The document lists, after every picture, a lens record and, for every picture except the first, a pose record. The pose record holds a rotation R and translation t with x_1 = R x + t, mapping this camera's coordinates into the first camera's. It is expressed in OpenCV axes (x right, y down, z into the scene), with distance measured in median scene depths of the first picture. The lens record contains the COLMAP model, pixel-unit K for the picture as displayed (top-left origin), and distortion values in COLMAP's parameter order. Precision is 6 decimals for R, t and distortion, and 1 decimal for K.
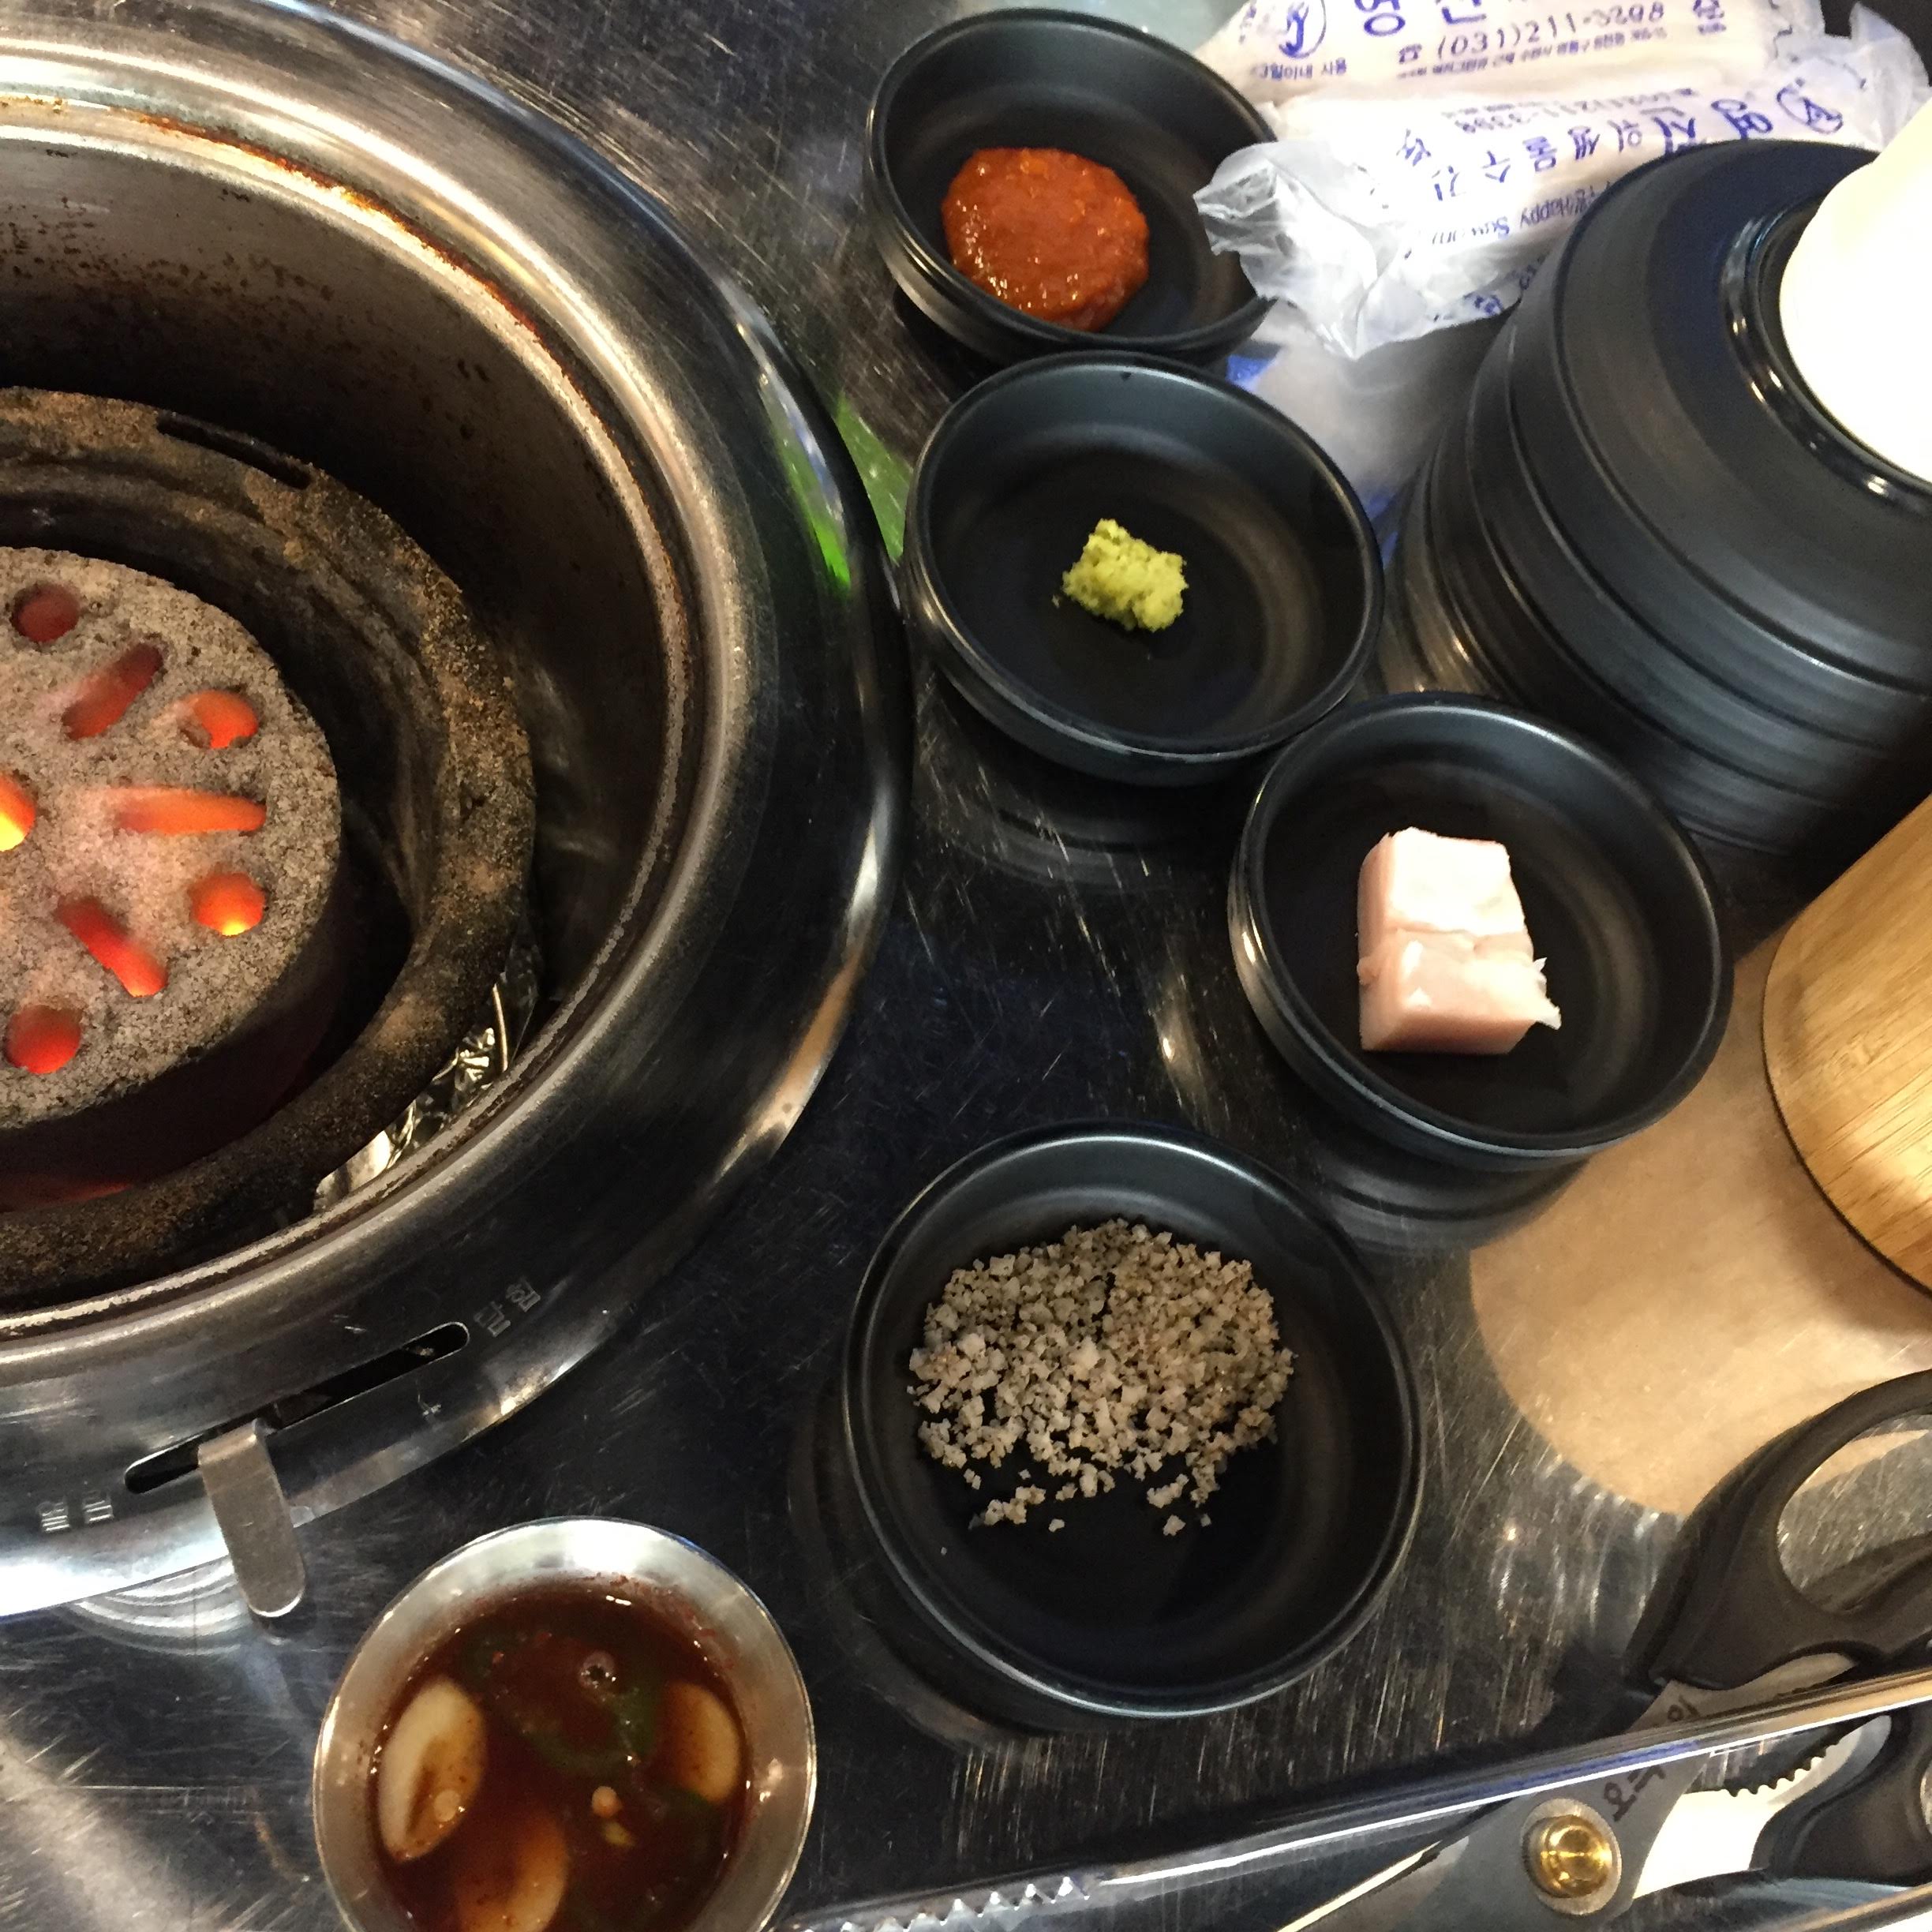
lens RADIAL K [[2320.3, 0, 966.0], [0, 2320.3, 966.0], [0, 0, 1]] dist [0.107056, -0.178345]
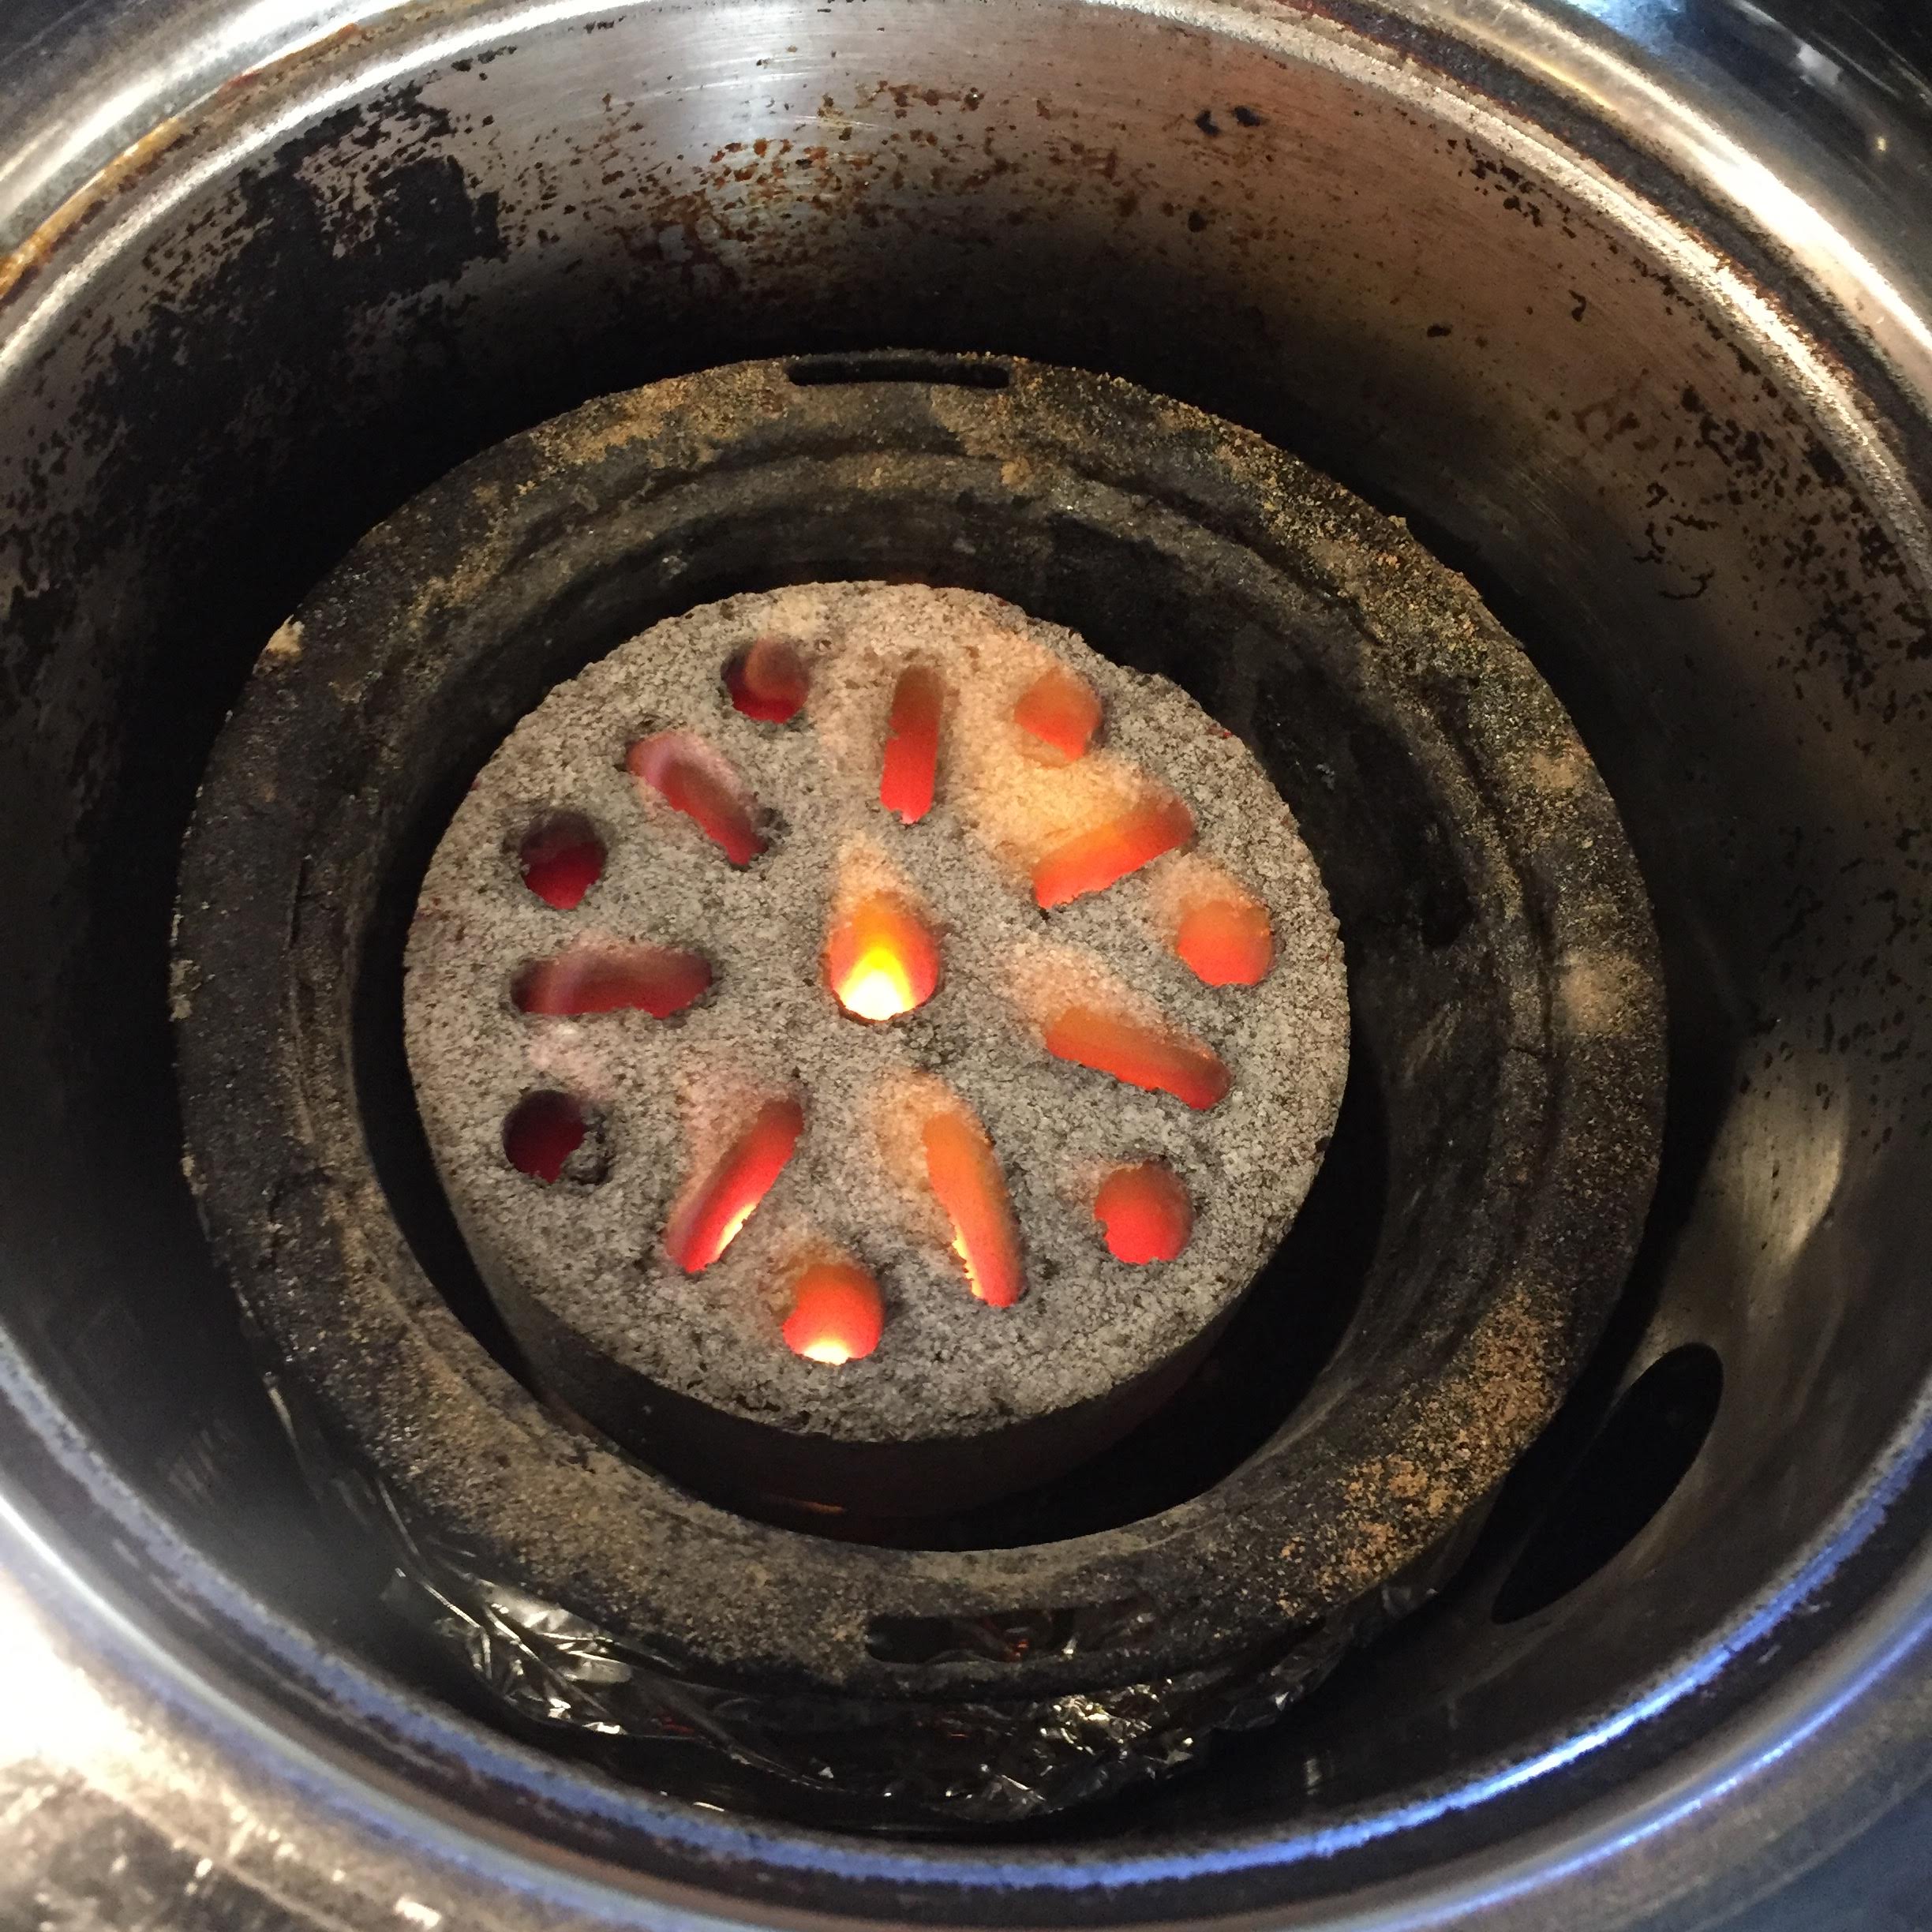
lens RADIAL K [[2320.3, 0, 966.0], [0, 2320.3, 966.0], [0, 0, 1]] dist [0.107056, -0.178345]
pose [[0.913160, -0.395466, 0.098715, -0.440986], [0.388115, 0.917607, 0.085814, -0.108104], [-0.124518, -0.040049, 0.991409, 0.289574]]
